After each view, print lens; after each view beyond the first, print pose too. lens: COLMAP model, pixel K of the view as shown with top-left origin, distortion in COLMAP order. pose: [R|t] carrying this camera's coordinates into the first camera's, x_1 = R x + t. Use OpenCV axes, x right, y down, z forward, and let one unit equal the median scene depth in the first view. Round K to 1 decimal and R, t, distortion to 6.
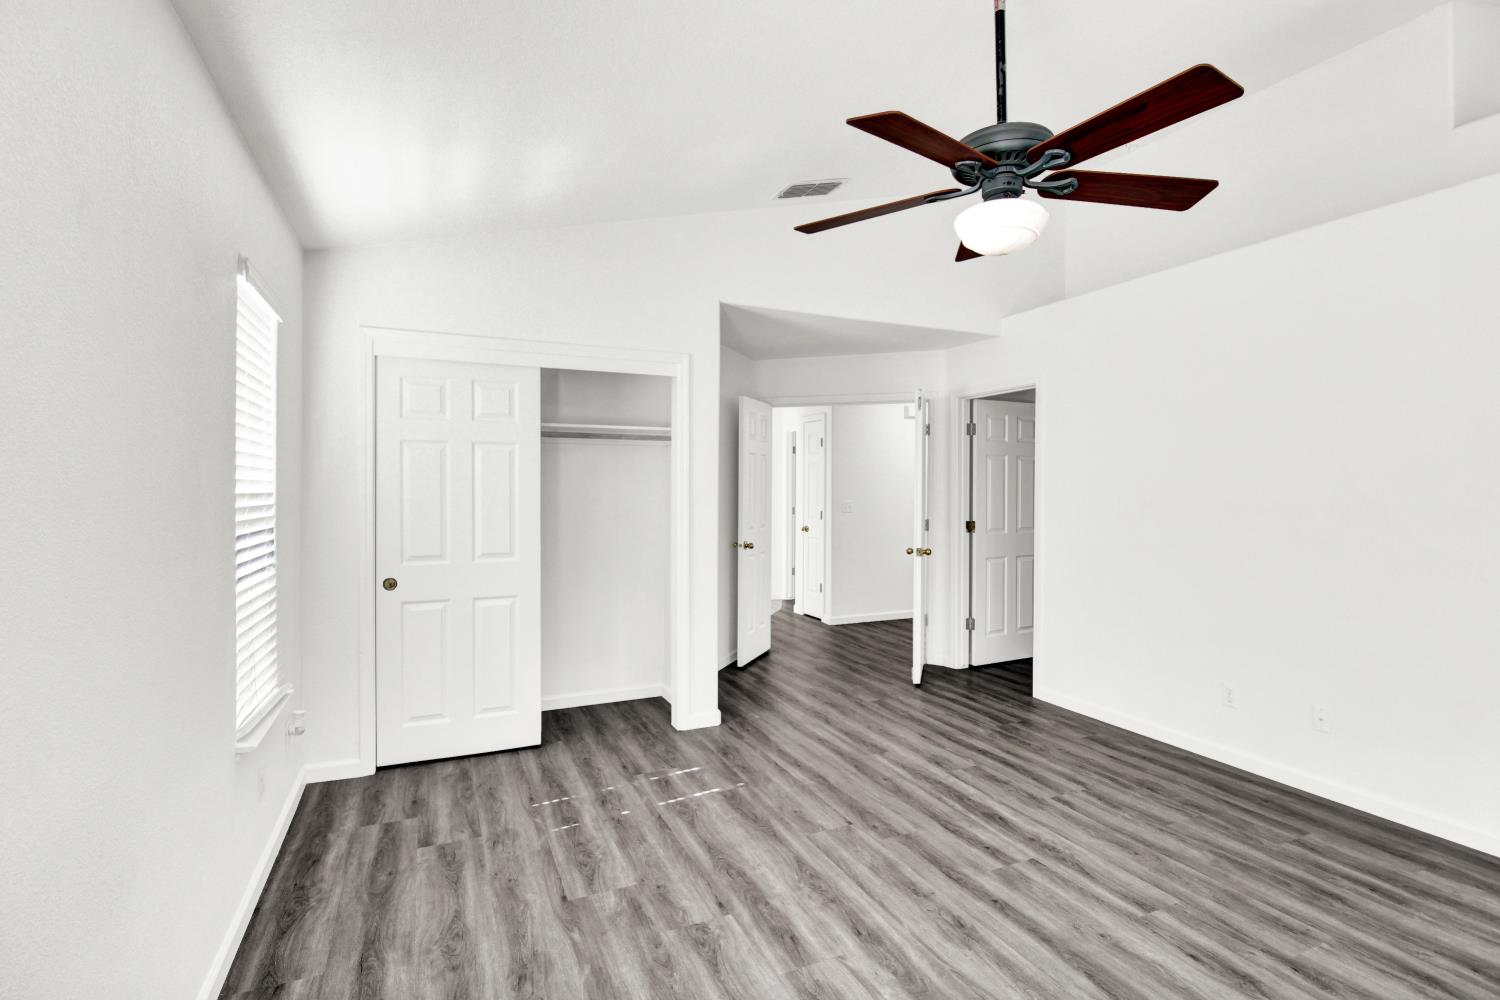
lens RADIAL K [[708.3, 0, 755.8], [0, 708.3, 505.4], [0, 0, 1]] dist [-0.009757, -0.007902]
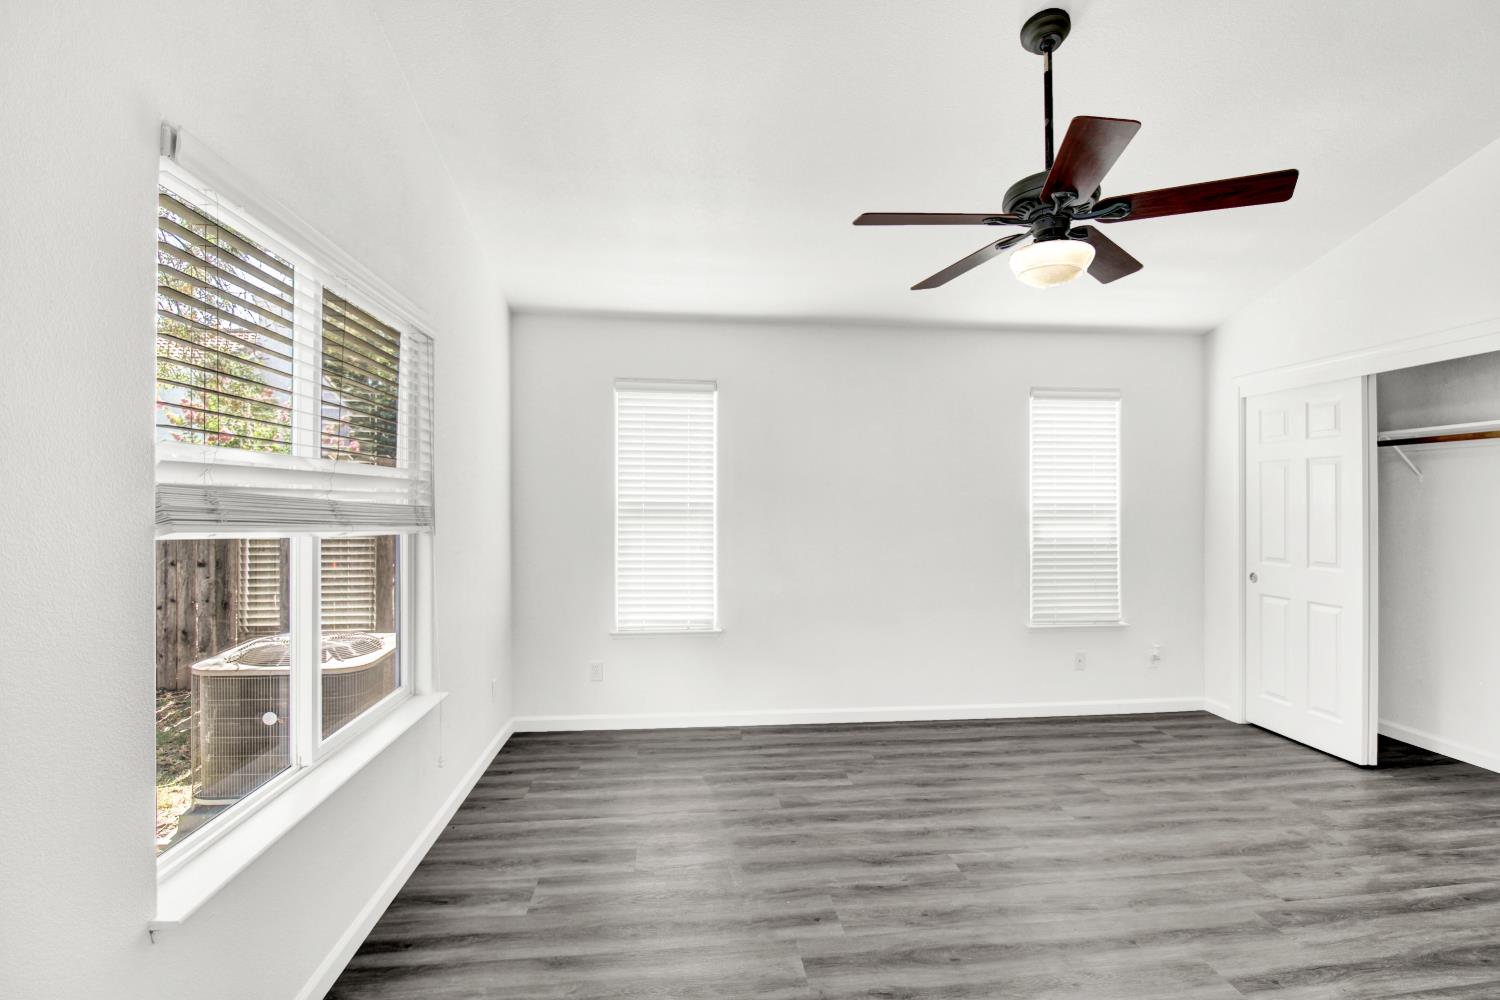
lens RADIAL K [[708.3, 0, 745.7], [0, 708.3, 499.1], [0, 0, 1]] dist [-0.009757, -0.007902]
pose [[-0.322479, -0.002720, -0.946573, 1.225082], [-0.024290, 0.999690, 0.005403, -0.014433], [0.946265, 0.024734, -0.322445, 0.707101]]
